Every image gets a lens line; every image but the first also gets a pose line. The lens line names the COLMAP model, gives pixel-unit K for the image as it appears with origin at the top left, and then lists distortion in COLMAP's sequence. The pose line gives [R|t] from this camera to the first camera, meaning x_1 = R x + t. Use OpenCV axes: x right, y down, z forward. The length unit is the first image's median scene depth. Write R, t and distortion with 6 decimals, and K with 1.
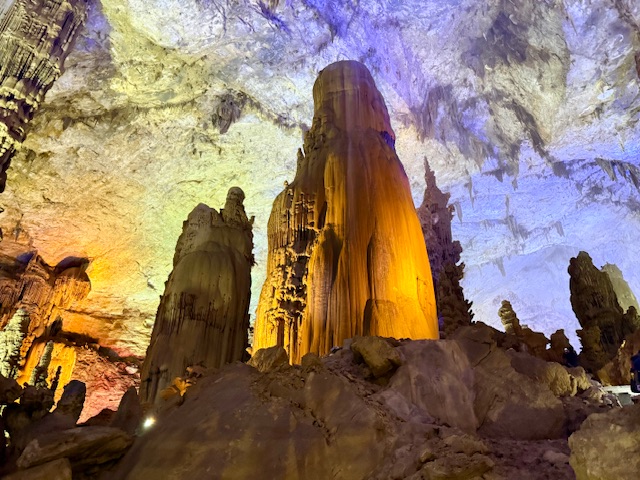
lens RADIAL K [[442.3, 0, 320.6], [0, 442.3, 238.9], [0, 0, 1]] dist [0.003170, -0.000495]
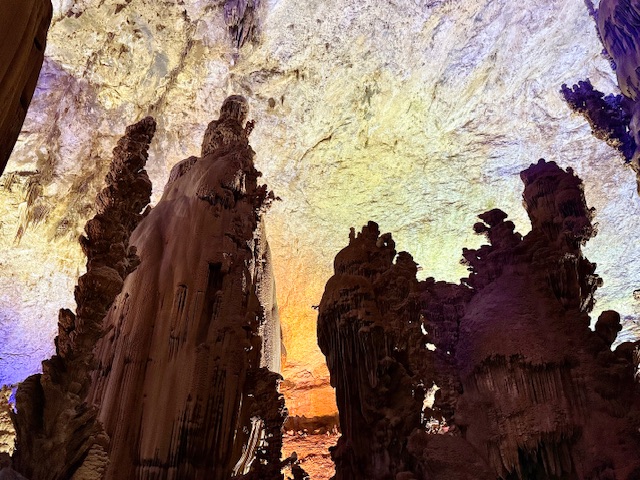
lens RADIAL K [[521.5, 0, 320.0], [0, 521.5, 241.1], [0, 0, 1]] dist [0.003087, 0.001342]
pose [[0.484637, -0.466203, -0.740123, 0.231470], [0.431345, 0.863472, -0.261453, 0.219834], [0.760966, -0.192538, 0.619565, 0.618202]]
